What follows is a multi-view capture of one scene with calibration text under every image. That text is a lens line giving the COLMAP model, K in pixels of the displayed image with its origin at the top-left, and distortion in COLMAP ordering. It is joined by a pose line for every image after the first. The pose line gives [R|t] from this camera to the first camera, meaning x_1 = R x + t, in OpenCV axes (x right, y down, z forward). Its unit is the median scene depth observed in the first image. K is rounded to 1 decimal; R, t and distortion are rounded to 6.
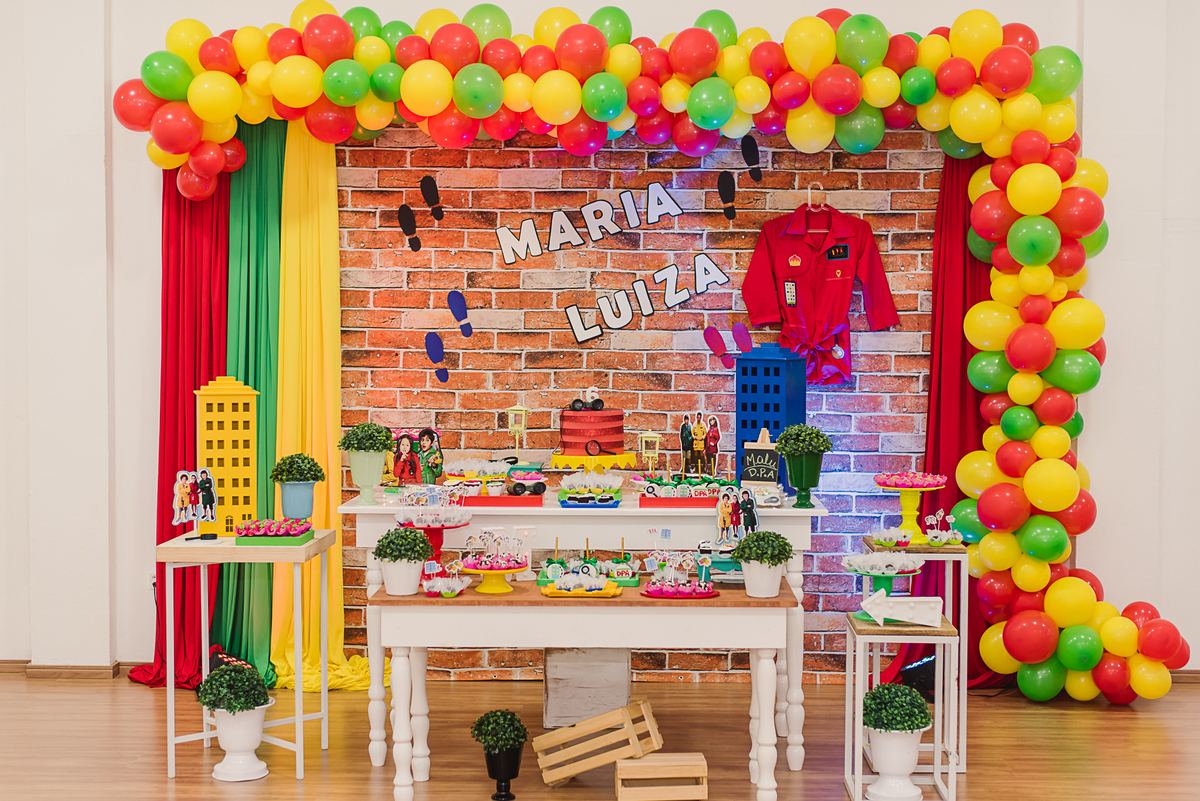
lens RADIAL K [[1778.1, 0, 600.0], [0, 1778.1, 400.5], [0, 0, 1]] dist [0.015855, -0.025584]
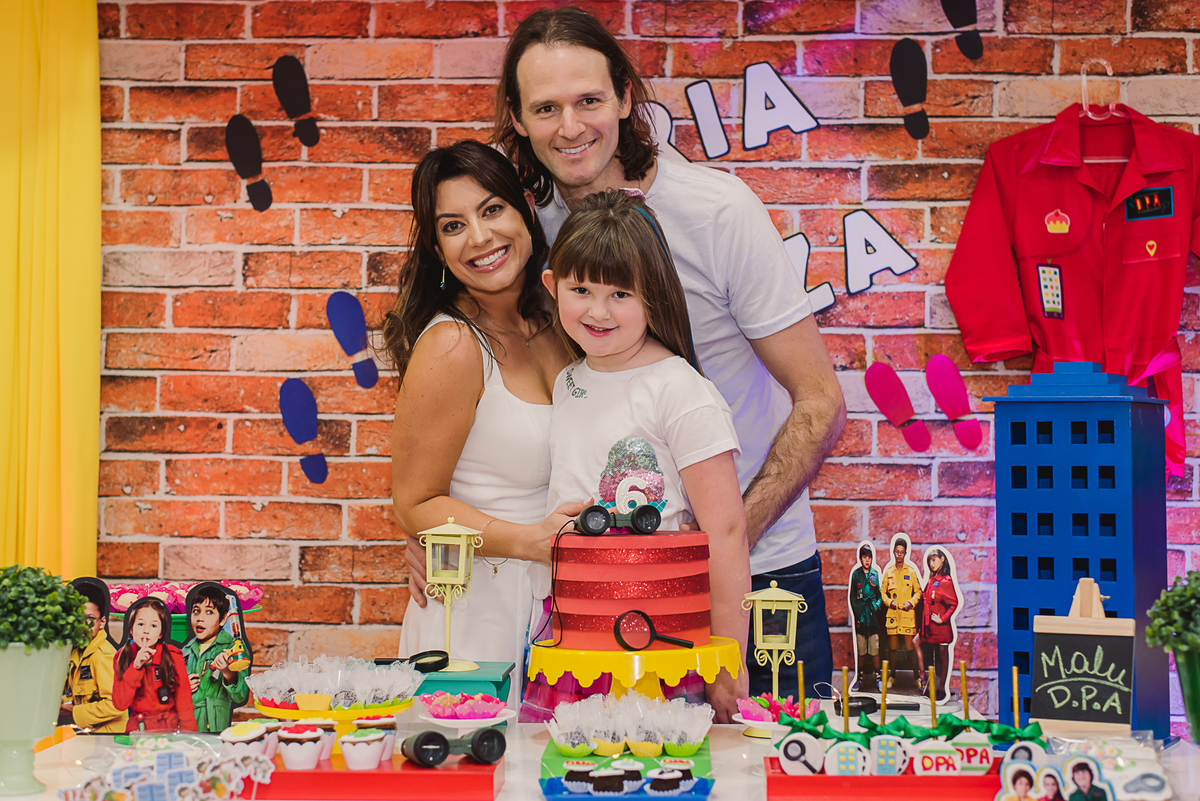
lens RADIAL K [[1920.1, 0, 605.3], [0, 1920.1, 378.3], [0, 0, 1]] dist [0.016915, -0.022887]
pose [[0.999873, -0.004756, -0.015199, -0.003075], [0.003385, 0.996030, -0.088954, 0.007778], [0.015562, 0.088892, 0.995920, 0.492410]]
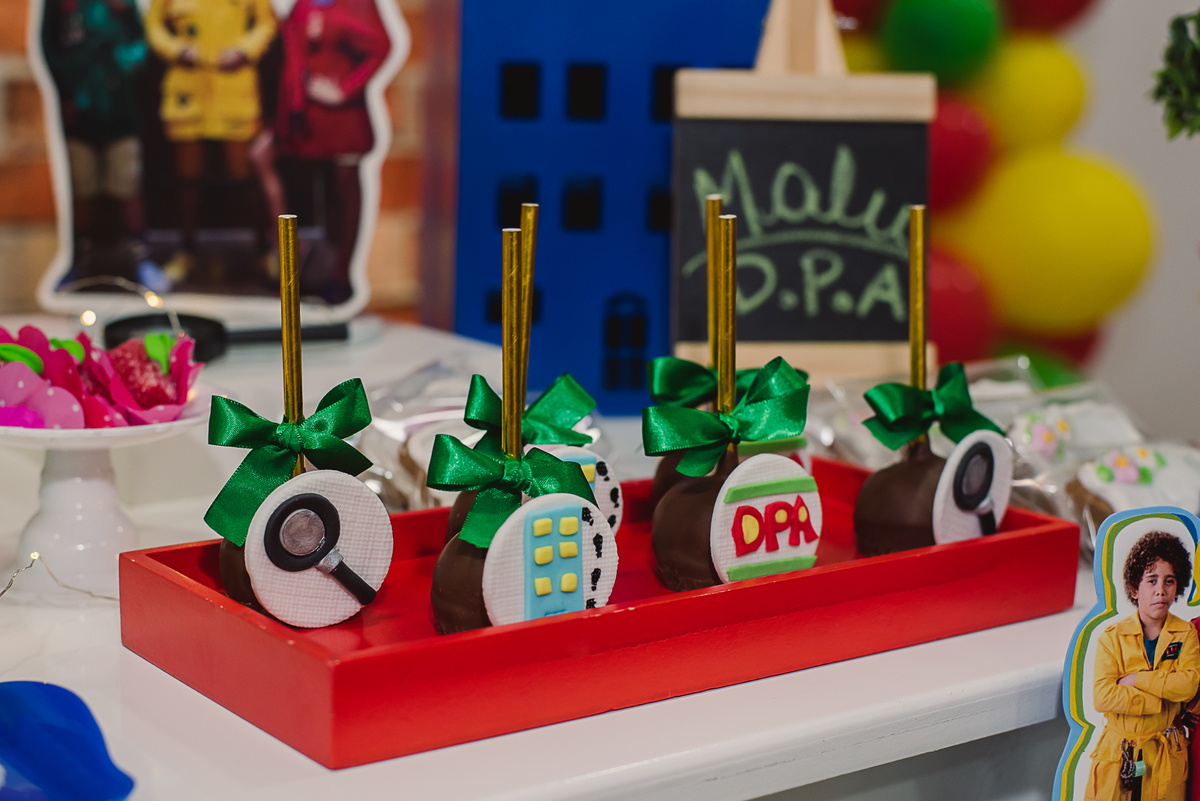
lens RADIAL K [[2073.3, 0, 540.7], [0, 2073.3, 454.3], [0, 0, 1]] dist [0.014317, -0.062118]
pose [[0.792226, -0.107594, 0.600668, -0.024876], [0.001867, 0.984756, 0.173931, 0.020842], [-0.610226, -0.136672, 0.780350, 0.734740]]
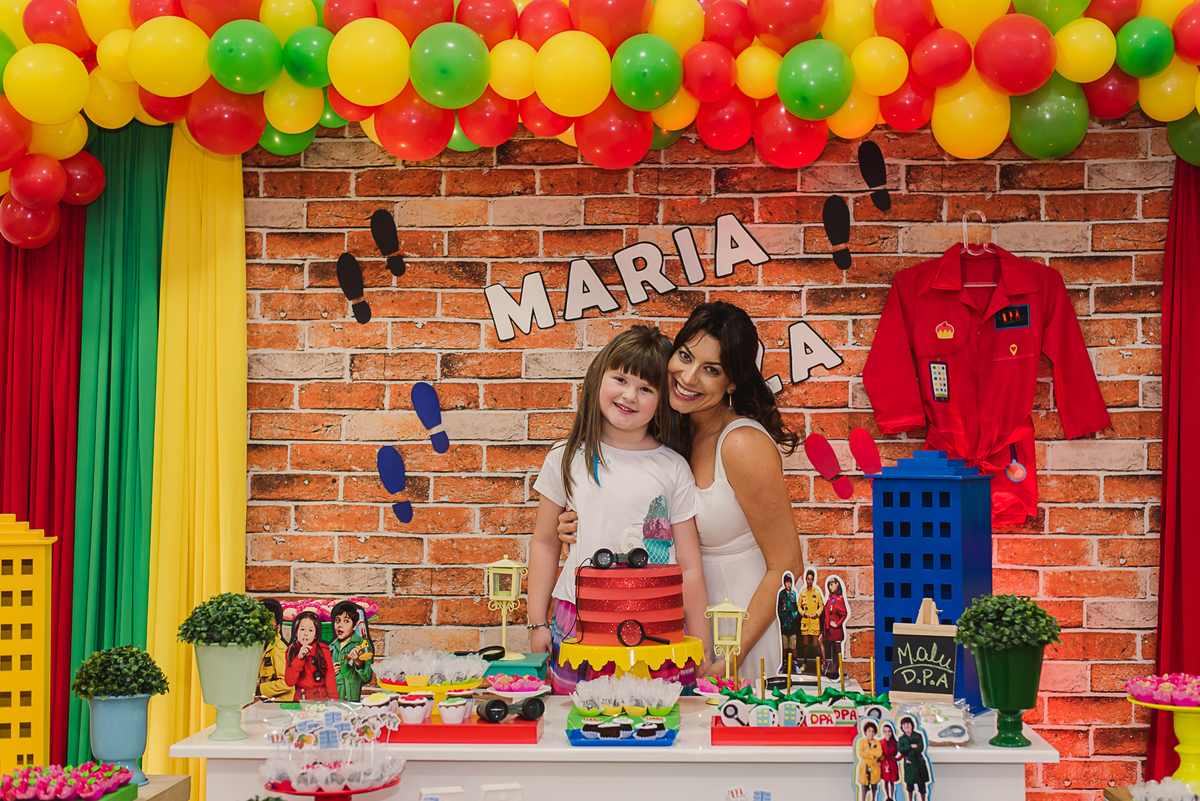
lens RADIAL K [[1778.1, 0, 600.0], [0, 1778.1, 400.5], [0, 0, 1]] dist [0.015855, -0.025584]
pose [[0.999409, -0.008731, -0.033257, 0.005505], [0.006026, 0.996729, -0.080588, -0.001945], [0.033851, 0.080340, 0.996193, 0.353009]]
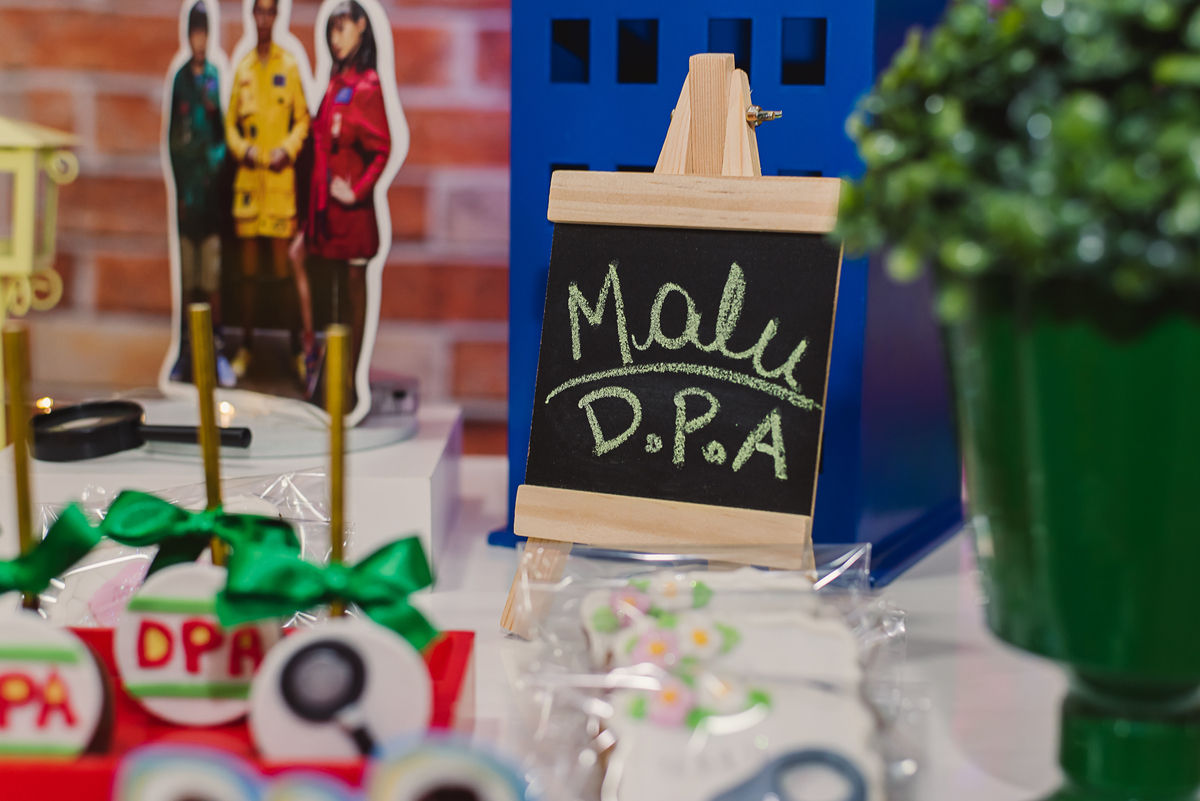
lens RADIAL K [[1920.1, 0, 605.3], [0, 1920.1, 378.3], [0, 0, 1]] dist [0.016915, -0.022887]
pose [[0.998964, 0.009236, 0.044568, 0.066635], [-0.013293, 0.995708, 0.091592, 0.021506], [-0.043530, -0.092090, 0.994799, 0.728838]]
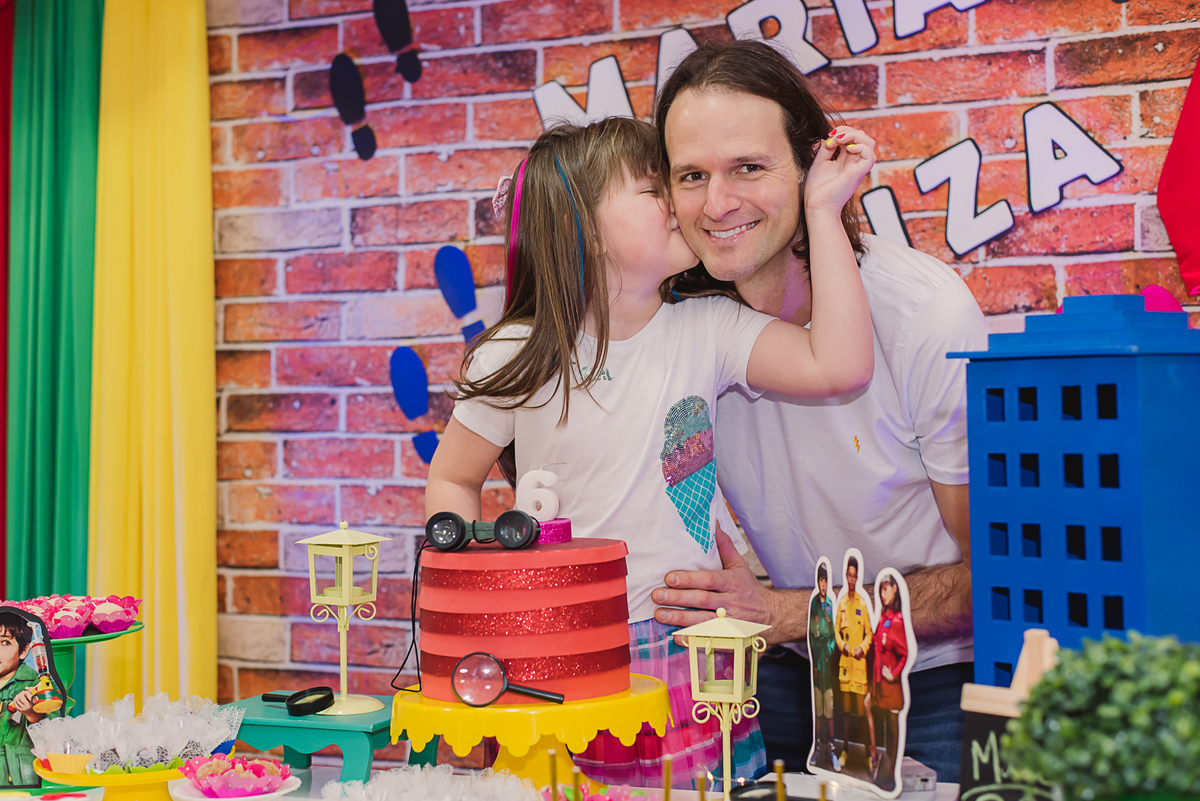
lens RADIAL K [[1800.8, 0, 600.0], [0, 1800.8, 400.5], [0, 0, 1]] dist [0.010128, -0.006207]
pose [[0.929162, -0.027976, -0.368613, 0.107988], [0.010167, 0.998689, -0.050168, -0.003544], [0.369533, 0.042866, 0.928228, 0.625137]]
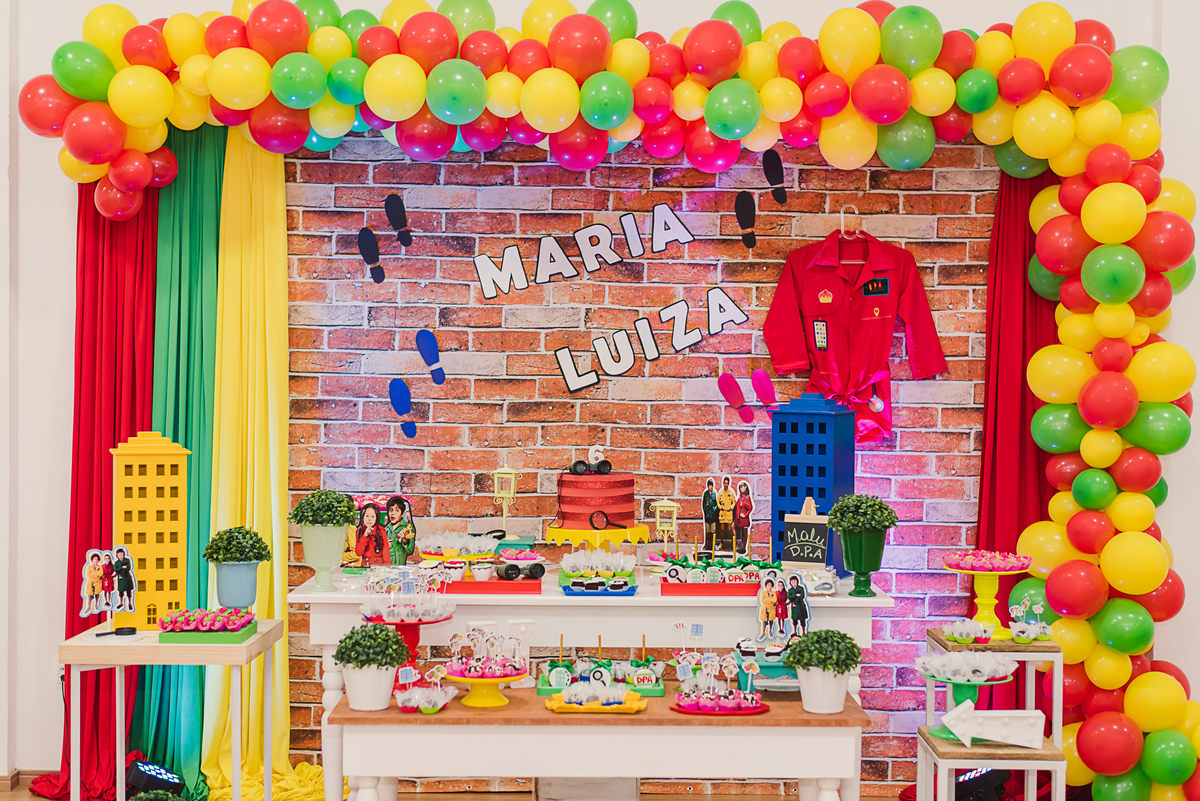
lens RADIAL K [[1800.8, 0, 600.0], [0, 1800.8, 400.5], [0, 0, 1]] dist [0.010128, -0.006207]
pose [[0.999423, 0.004329, 0.033695, -0.027198], [-0.003426, 0.999634, -0.026822, -0.005361], [-0.033798, 0.026691, 0.999072, 0.143122]]
